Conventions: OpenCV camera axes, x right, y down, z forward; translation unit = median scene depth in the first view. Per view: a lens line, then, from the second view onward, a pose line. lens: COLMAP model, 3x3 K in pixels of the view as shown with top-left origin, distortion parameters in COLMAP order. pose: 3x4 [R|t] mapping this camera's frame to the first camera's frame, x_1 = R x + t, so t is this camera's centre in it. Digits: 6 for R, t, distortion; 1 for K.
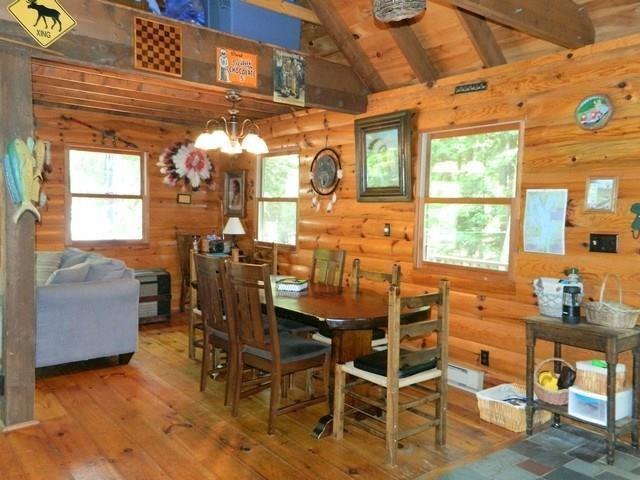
lens RADIAL K [[528.6, 0, 320.0], [0, 528.6, 240.0], [0, 0, 1]] dist [0.094924, -0.007150]
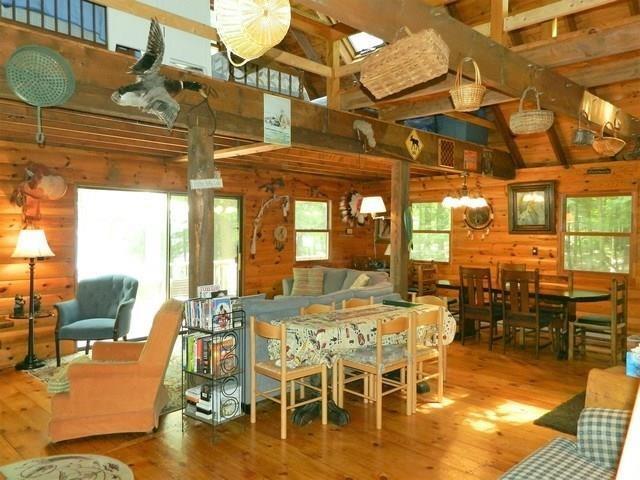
lens RADIAL K [[528.6, 0, 320.0], [0, 528.6, 240.0], [0, 0, 1]] dist [0.094924, -0.007150]
pose [[0.989497, -0.013897, 0.143884, -0.740827], [0.019750, 0.999031, -0.039332, -0.000092], [-0.143198, 0.041760, 0.988813, -0.535525]]
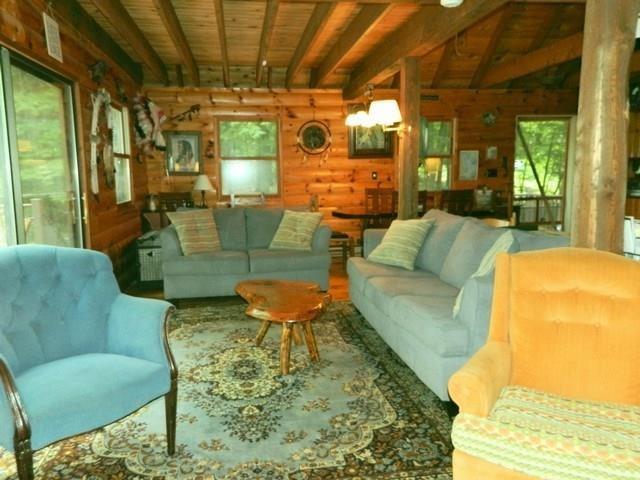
lens RADIAL K [[528.6, 0, 320.0], [0, 528.6, 240.0], [0, 0, 1]] dist [0.094924, -0.007150]
pose [[0.483262, -0.140660, 0.864102, -1.329302], [0.077497, 0.990007, 0.117813, -0.026541], [-0.872039, 0.010031, 0.489334, 0.330879]]
